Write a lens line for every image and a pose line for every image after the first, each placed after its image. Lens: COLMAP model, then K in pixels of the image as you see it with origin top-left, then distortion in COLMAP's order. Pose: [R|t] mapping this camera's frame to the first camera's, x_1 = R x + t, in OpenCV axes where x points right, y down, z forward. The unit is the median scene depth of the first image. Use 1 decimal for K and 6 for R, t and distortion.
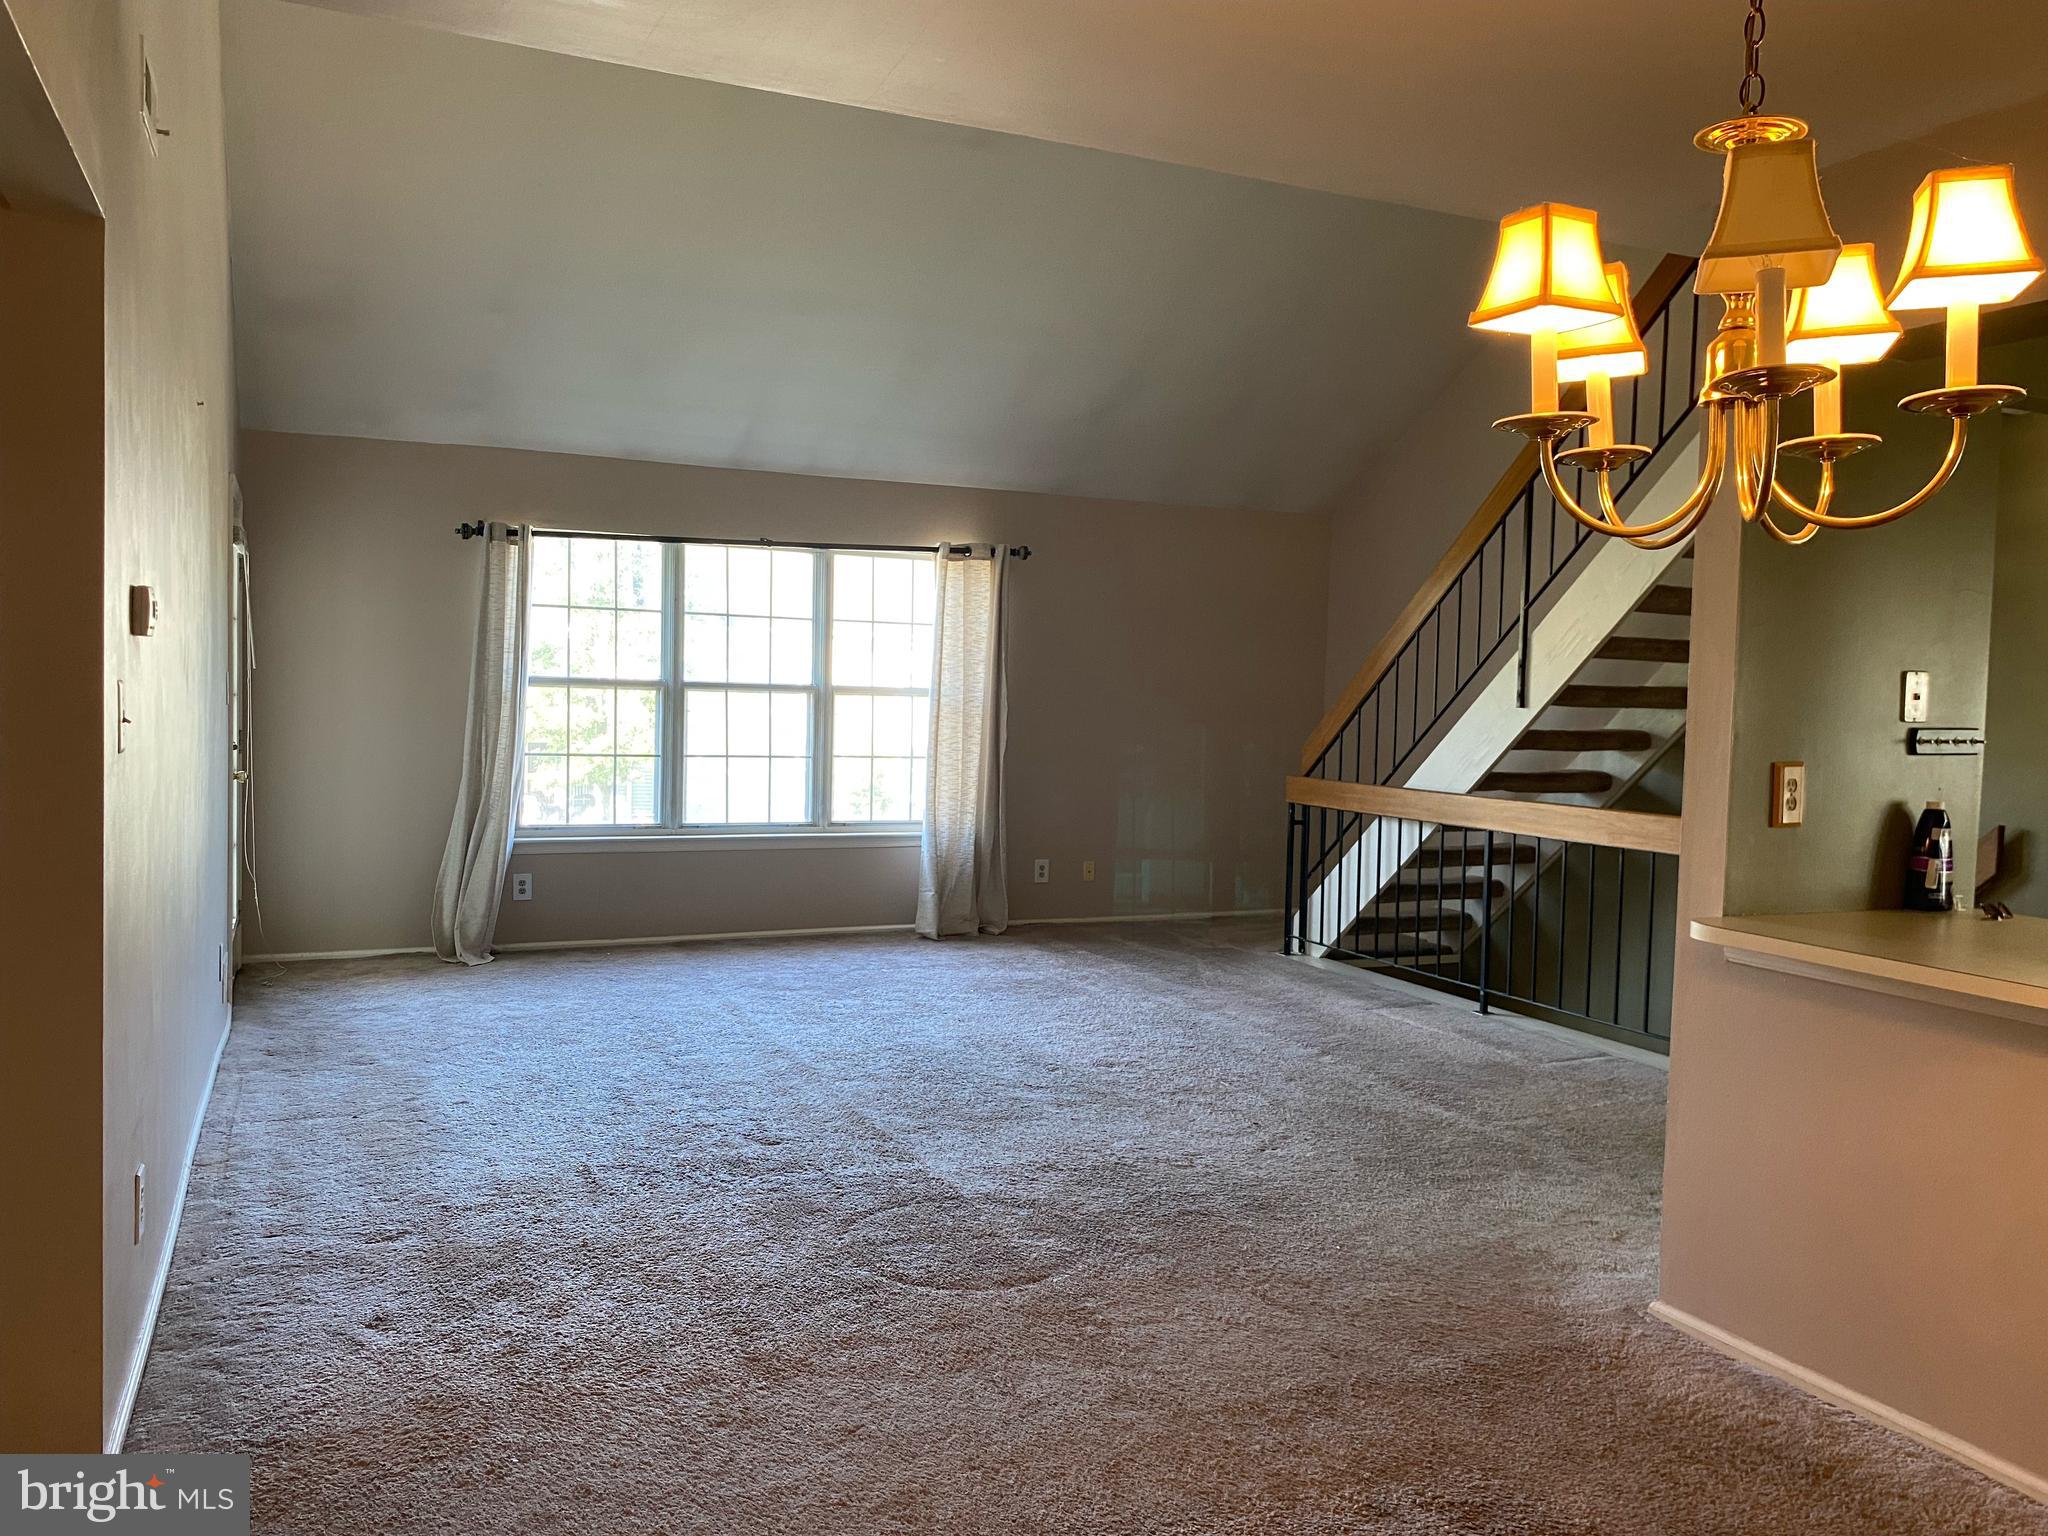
lens RADIAL K [[1550.0, 0, 1031.7], [0, 1550.0, 745.5], [0, 0, 1]] dist [0.033551, -0.042077]
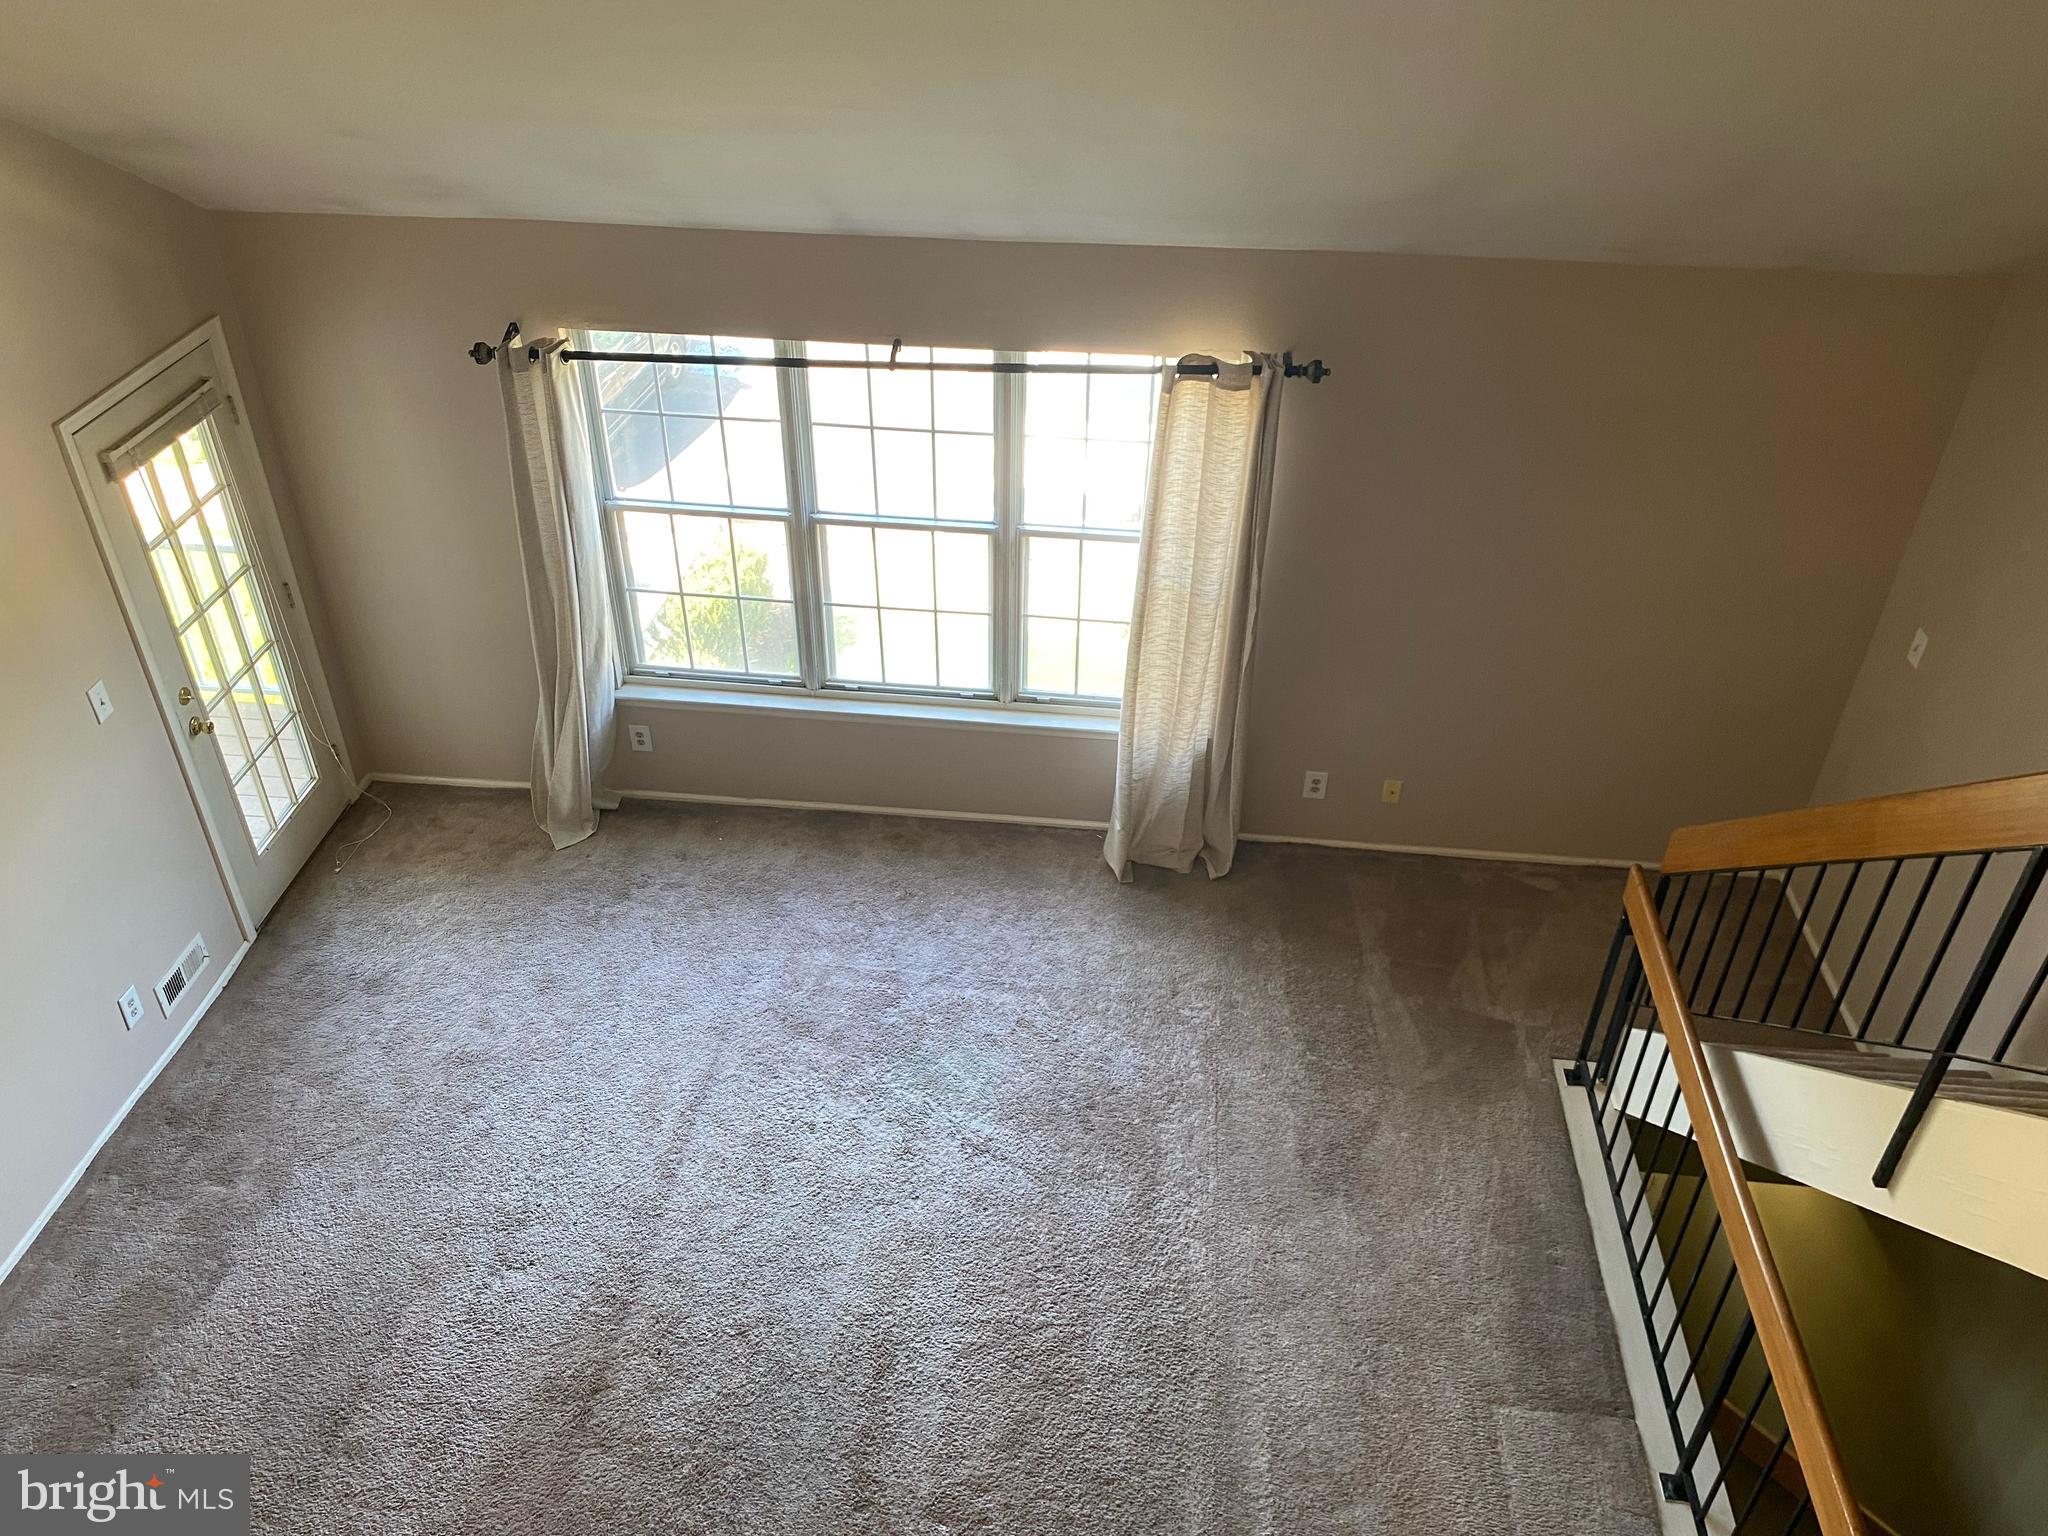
lens RADIAL K [[1550.0, 0, 1004.8], [0, 1550.0, 770.7], [0, 0, 1]] dist [0.033551, -0.042077]
pose [[0.852416, 0.288402, -0.436133, 0.209716], [0.002118, 0.832211, 0.554456, -0.346687], [0.522860, -0.473550, 0.708779, 0.458257]]
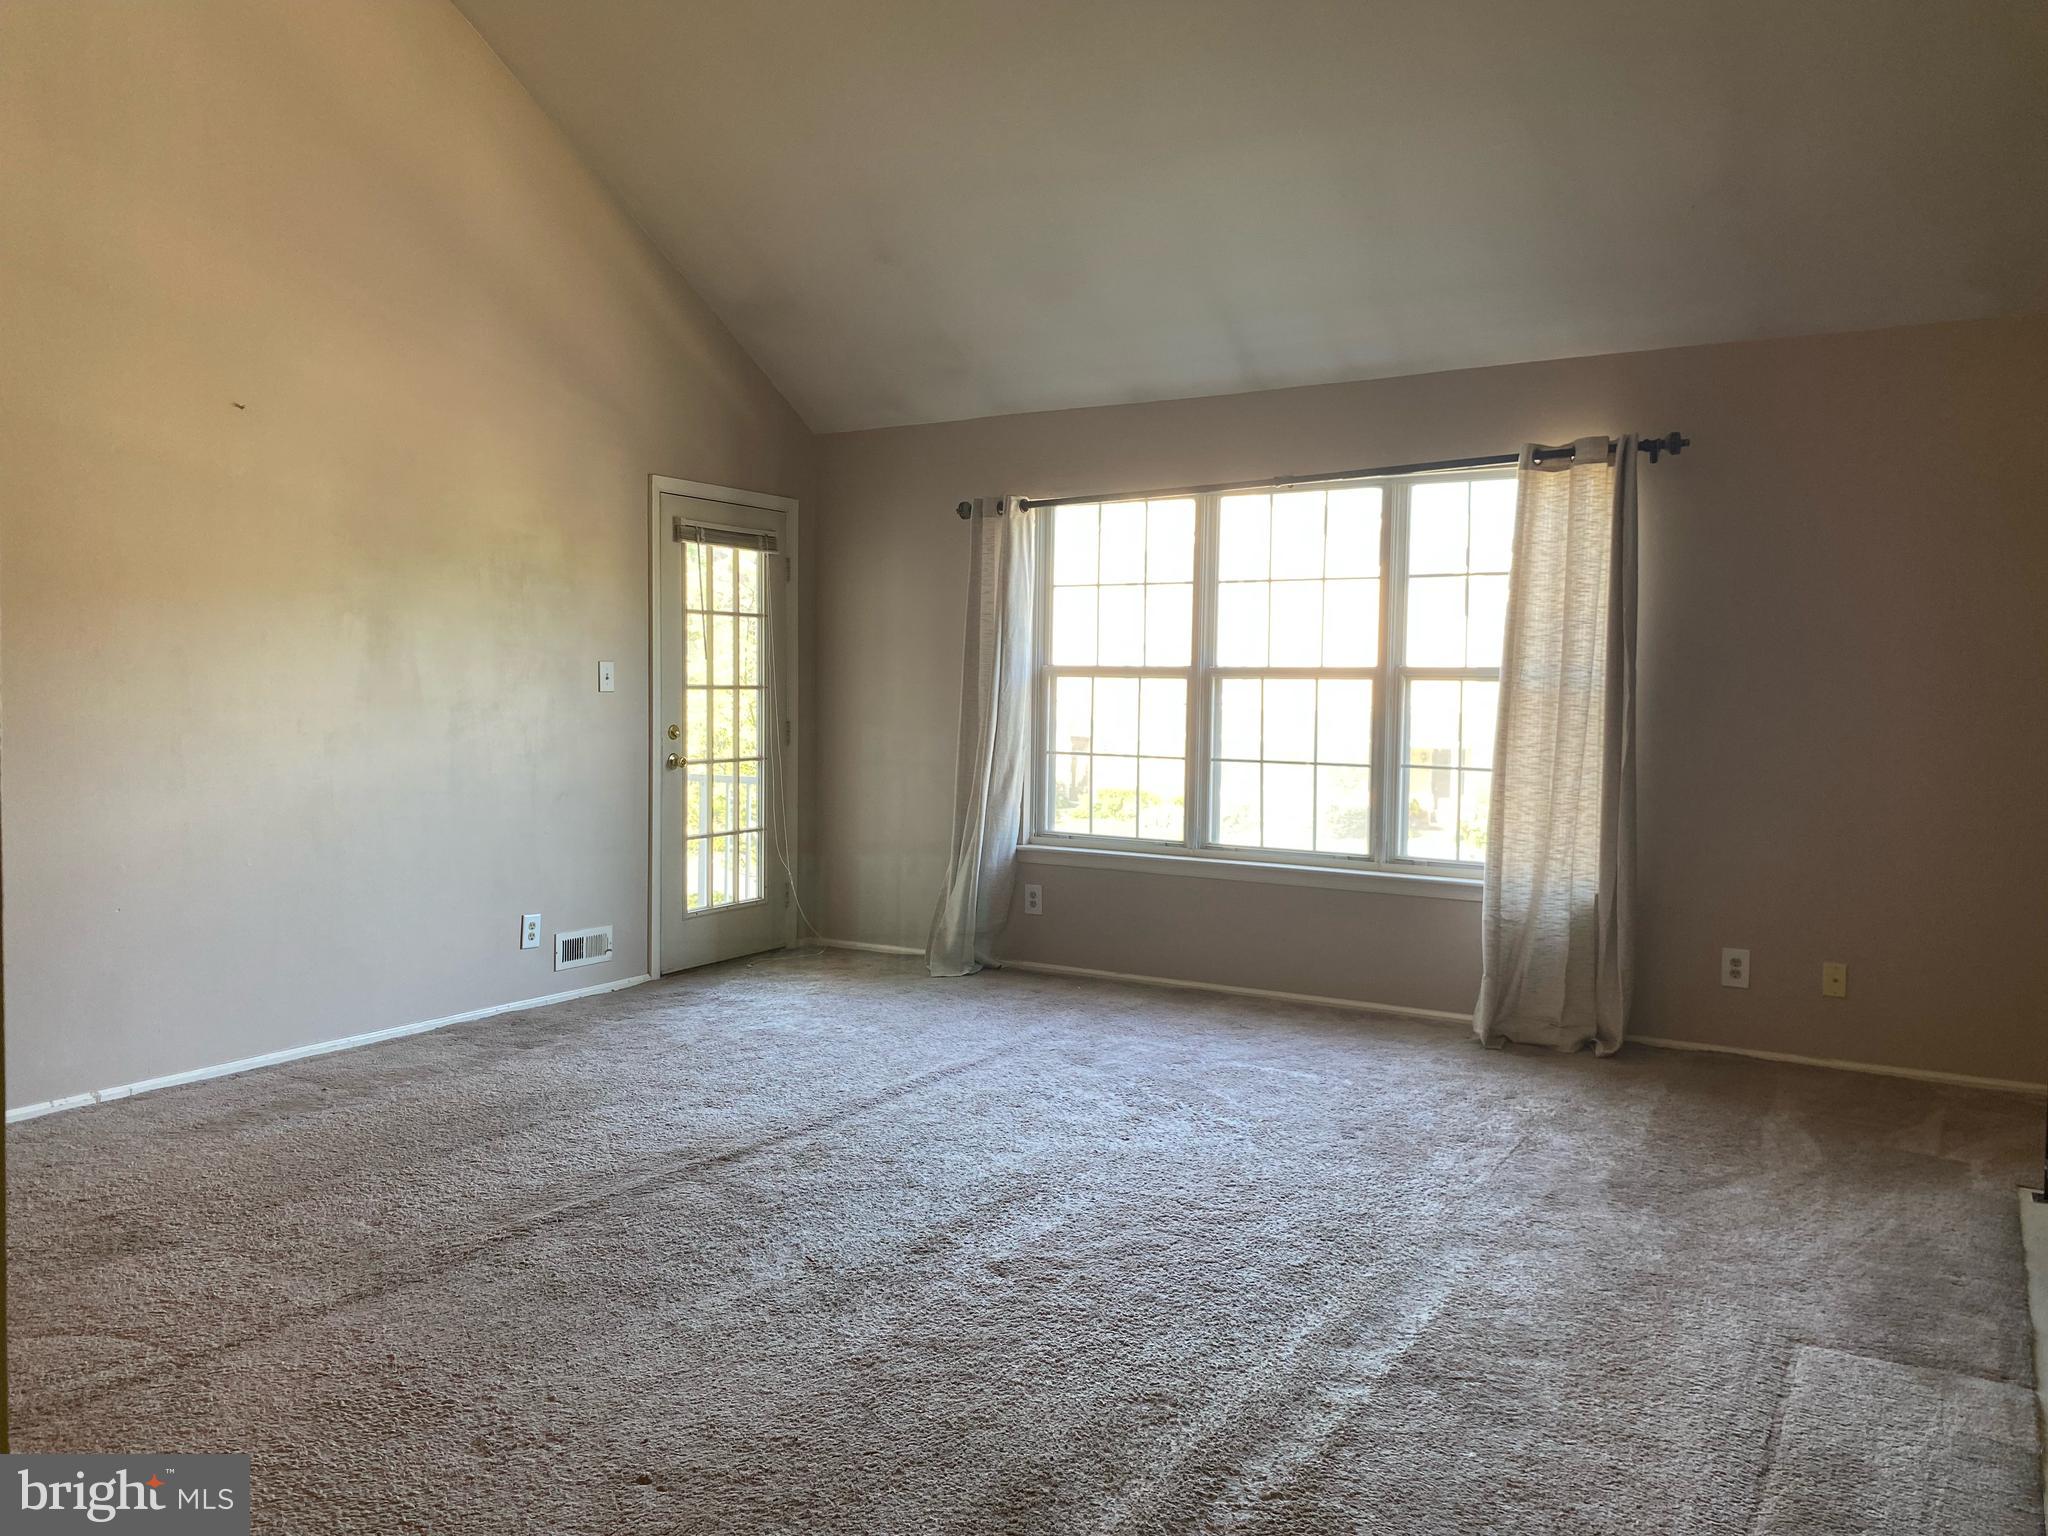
lens RADIAL K [[1550.0, 0, 1010.4], [0, 1550.0, 757.6], [0, 0, 1]] dist [0.033551, -0.042077]
pose [[0.550528, 0.024161, -0.834467, 0.385650], [-0.023070, 0.999640, 0.013723, -0.002939], [0.834498, 0.011696, 0.550887, 0.463491]]
